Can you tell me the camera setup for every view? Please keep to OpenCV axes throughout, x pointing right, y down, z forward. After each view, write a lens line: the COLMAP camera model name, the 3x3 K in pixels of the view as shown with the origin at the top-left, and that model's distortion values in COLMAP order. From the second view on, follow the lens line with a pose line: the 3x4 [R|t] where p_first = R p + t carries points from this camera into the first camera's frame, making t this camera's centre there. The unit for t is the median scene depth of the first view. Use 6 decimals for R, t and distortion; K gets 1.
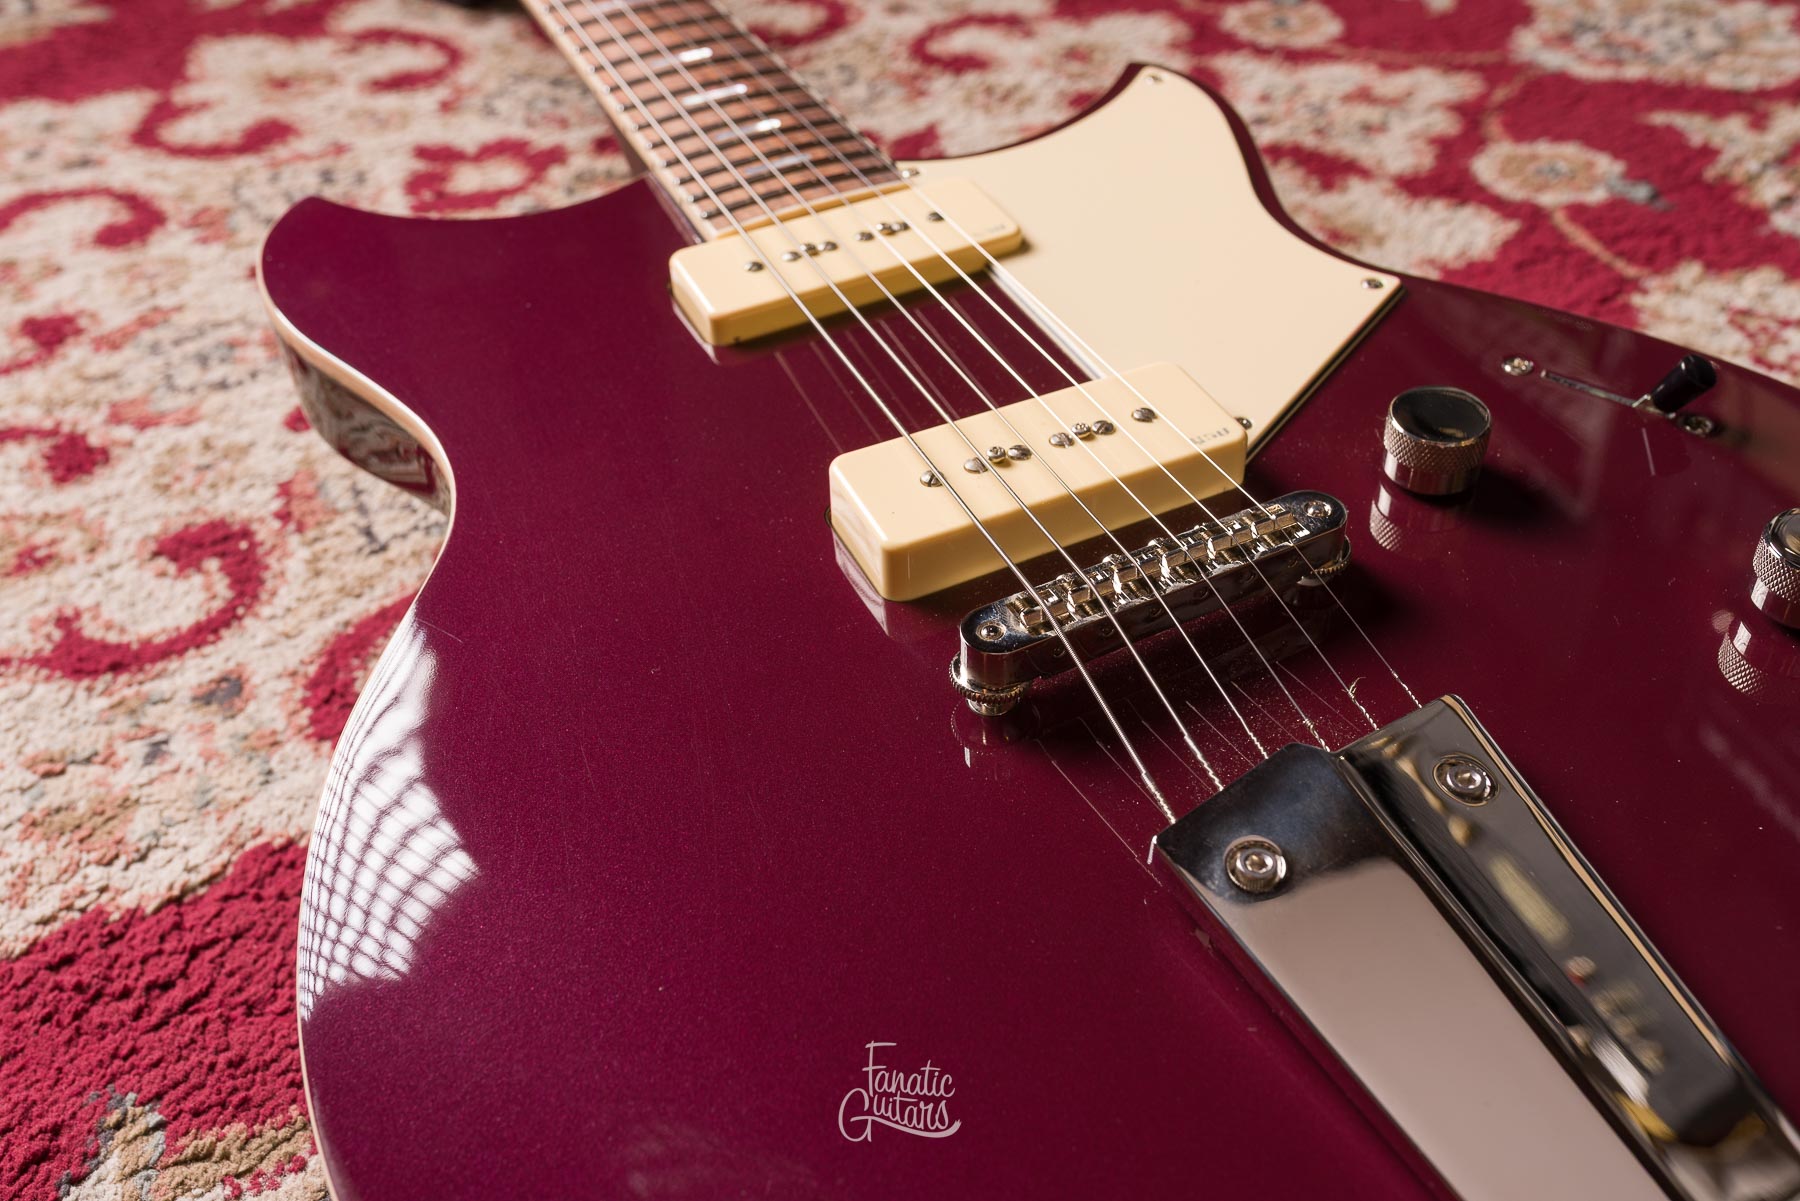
lens RADIAL K [[1779.9, 0, 899.1], [0, 1779.9, 600.3], [0, 0, 1]] dist [0.000829, 0.000000]
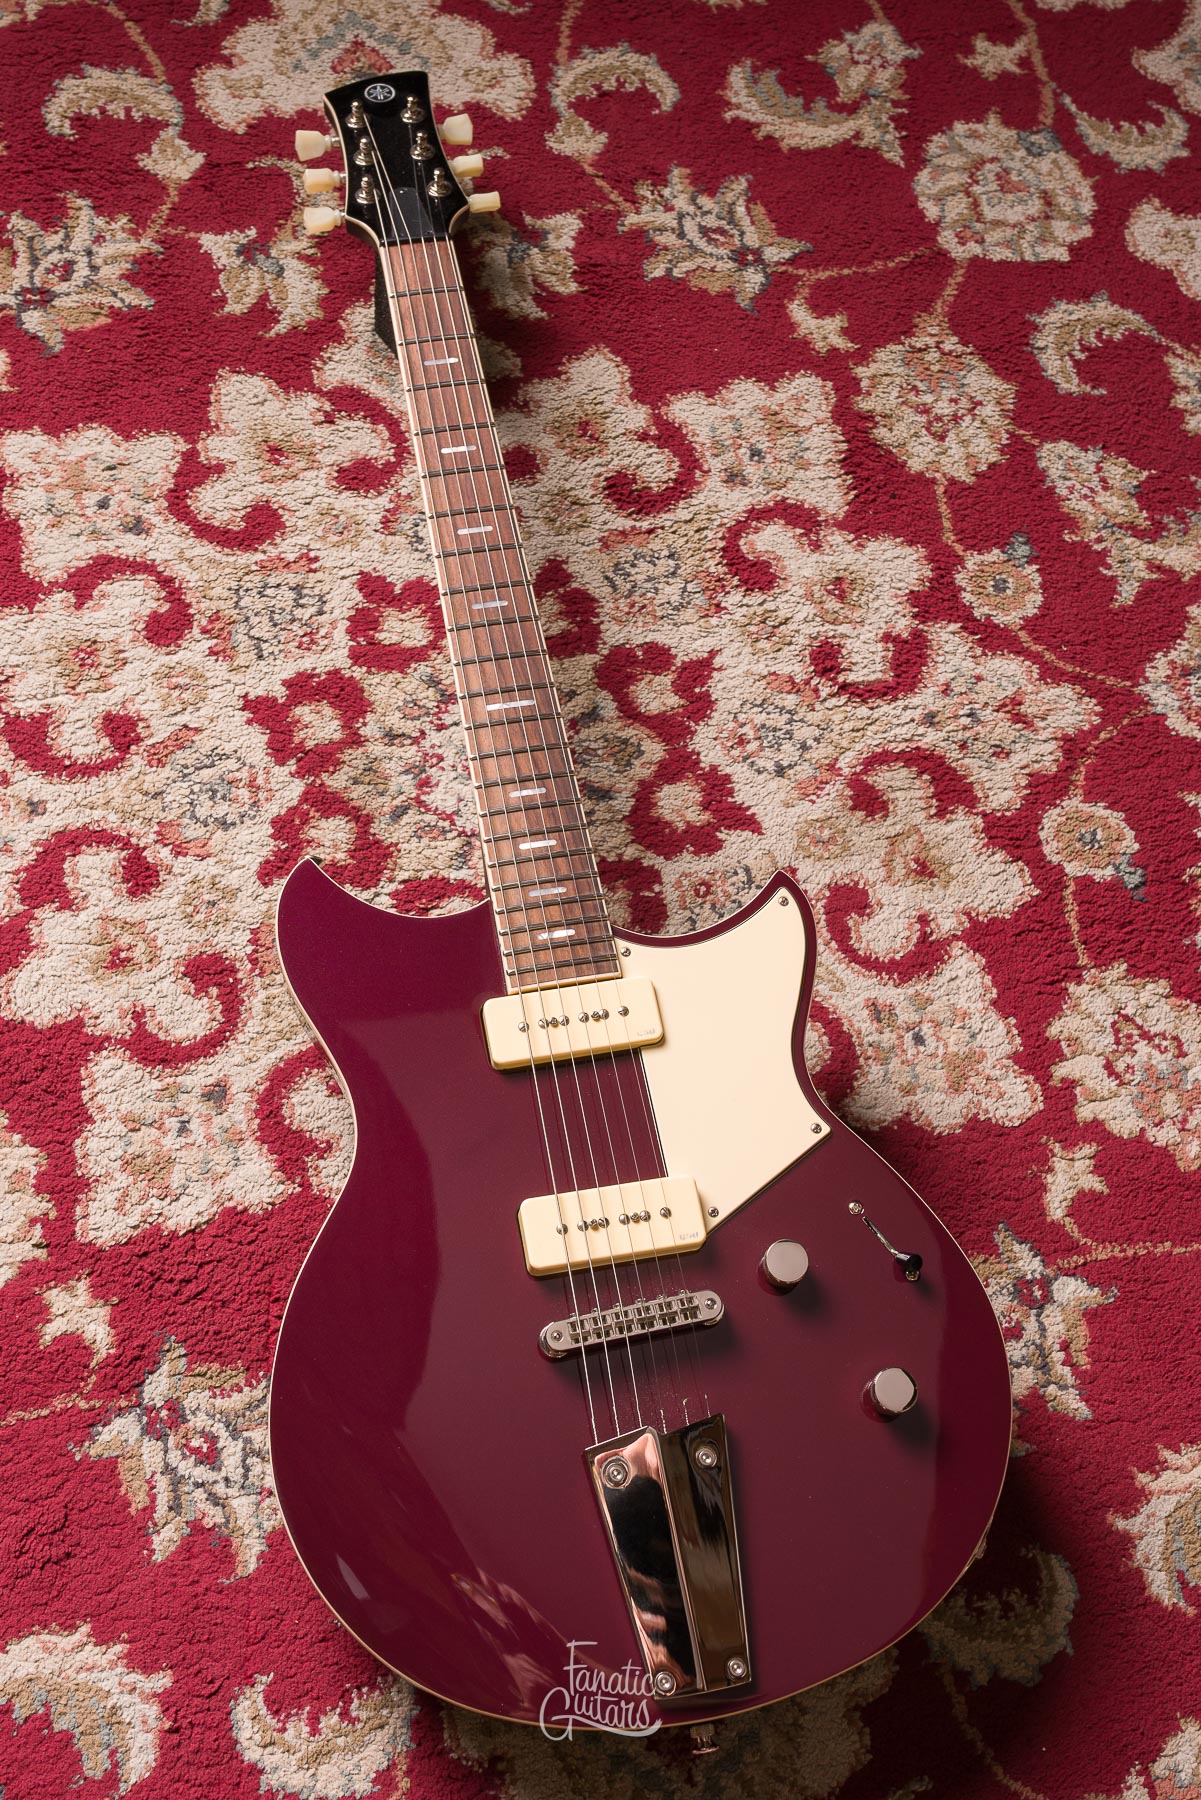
lens RADIAL K [[2079.2, 0, 568.6], [0, 2079.2, 930.6], [0, 0, 1]] dist [0.001428, 0.000000]
pose [[0.962827, 0.269645, 0.015967, -0.083905], [-0.248504, 0.861071, 0.443624, -1.118827], [0.105872, -0.431101, 0.896071, -0.860566]]
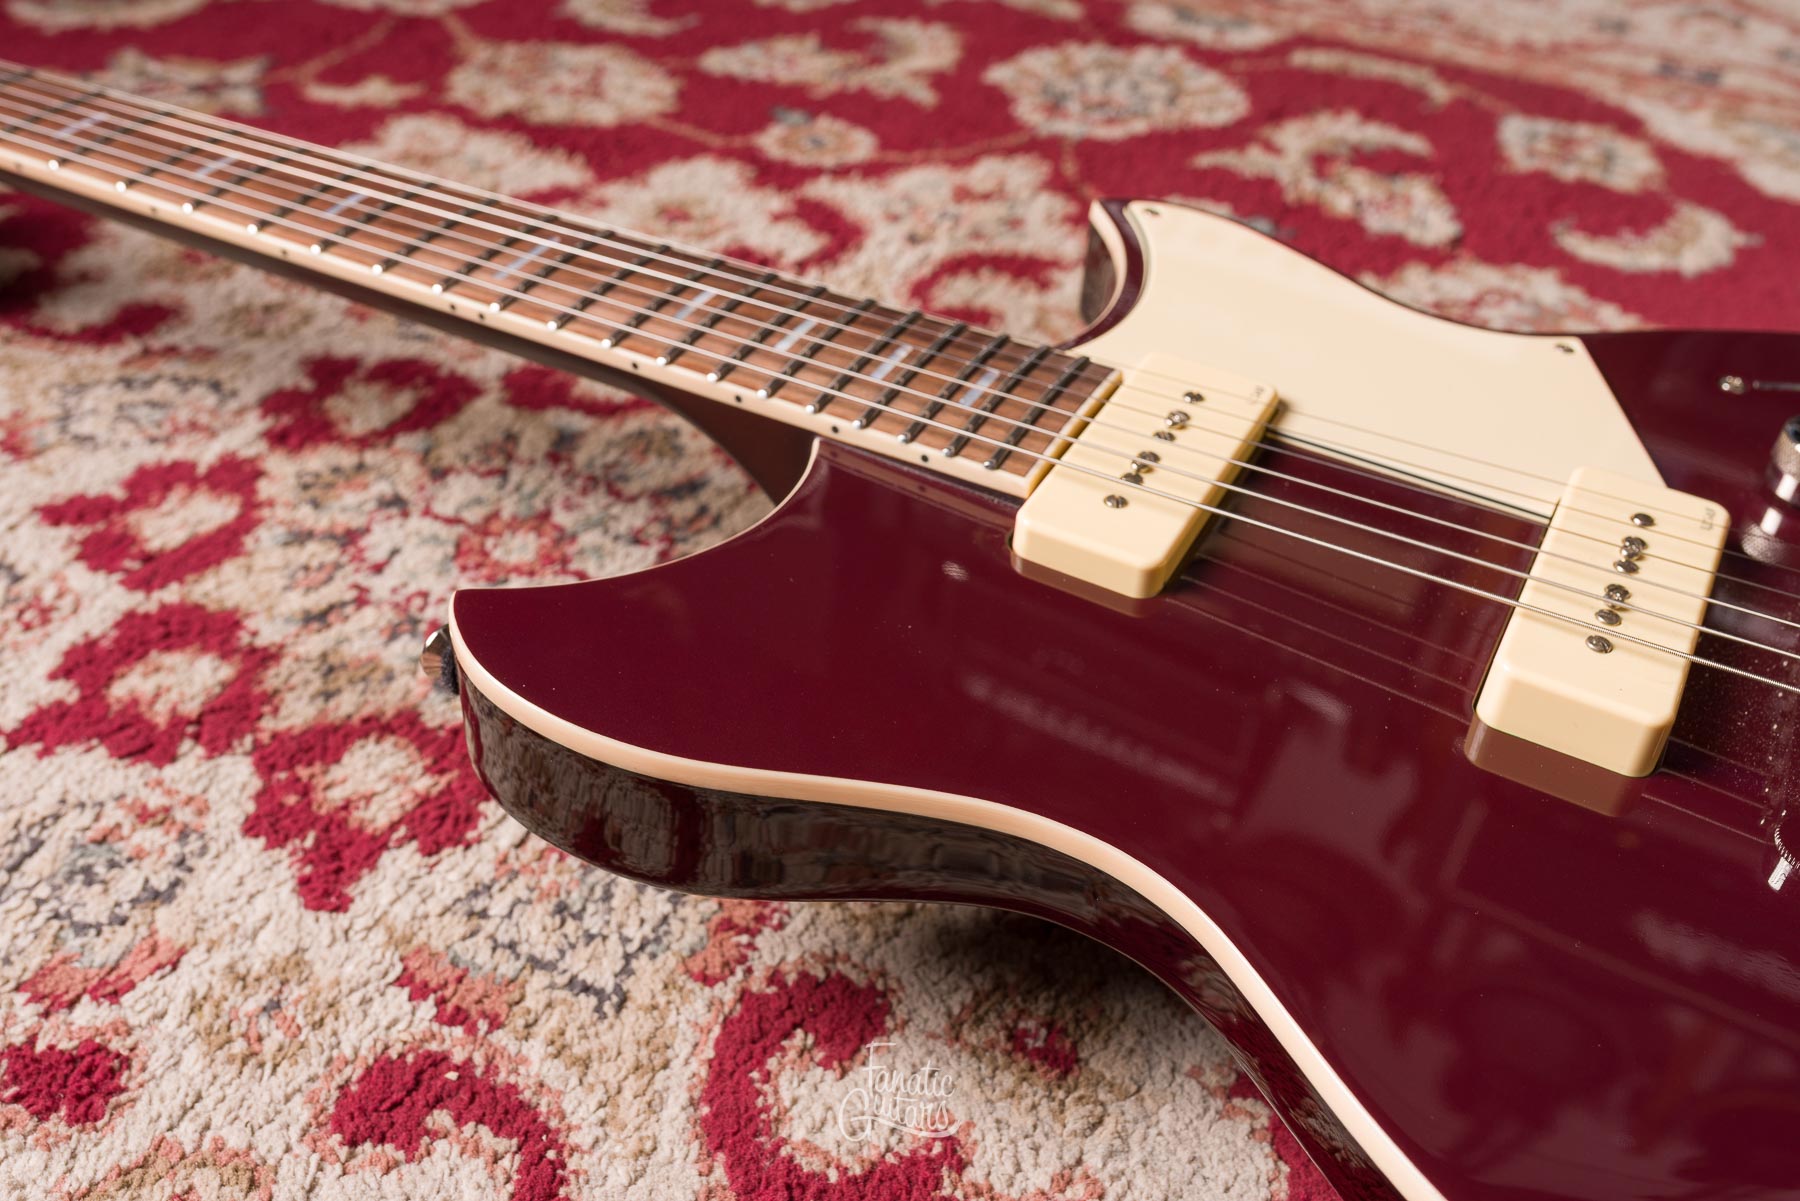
lens RADIAL K [[1779.9, 0, 891.2], [0, 1779.9, 609.4], [0, 0, 1]] dist [0.000829, 0.000000]
pose [[0.790944, -0.319838, 0.521642, -0.551343], [0.341406, 0.938152, 0.057557, -0.192962], [-0.507788, 0.132568, 0.851221, 0.266074]]
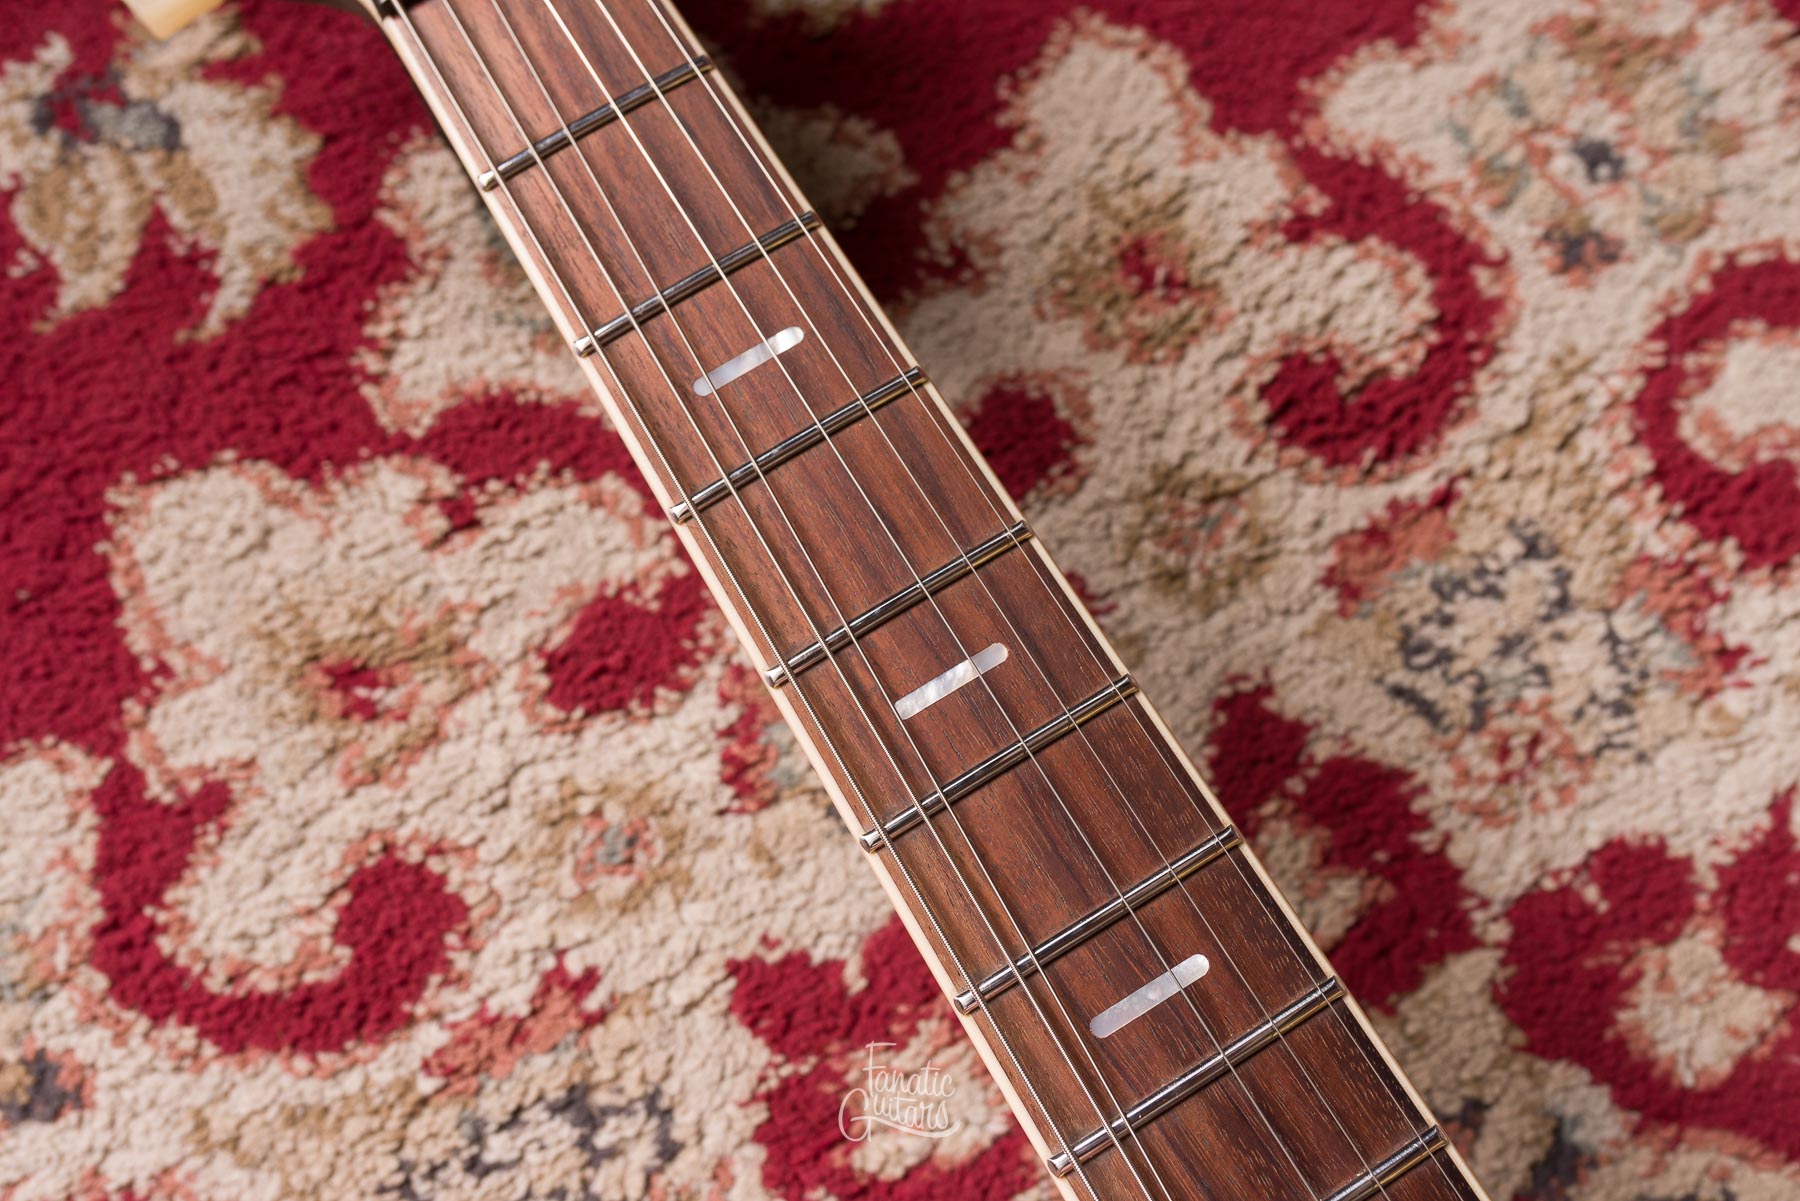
lens RADIAL K [[1779.9, 0, 908.3], [0, 1779.9, 621.5], [0, 0, 1]] dist [0.000829, 0.000000]
pose [[0.993737, -0.096968, 0.055529, -0.341931], [0.048975, 0.824618, 0.563566, -0.846153], [-0.100438, -0.557317, 0.824202, 0.922182]]
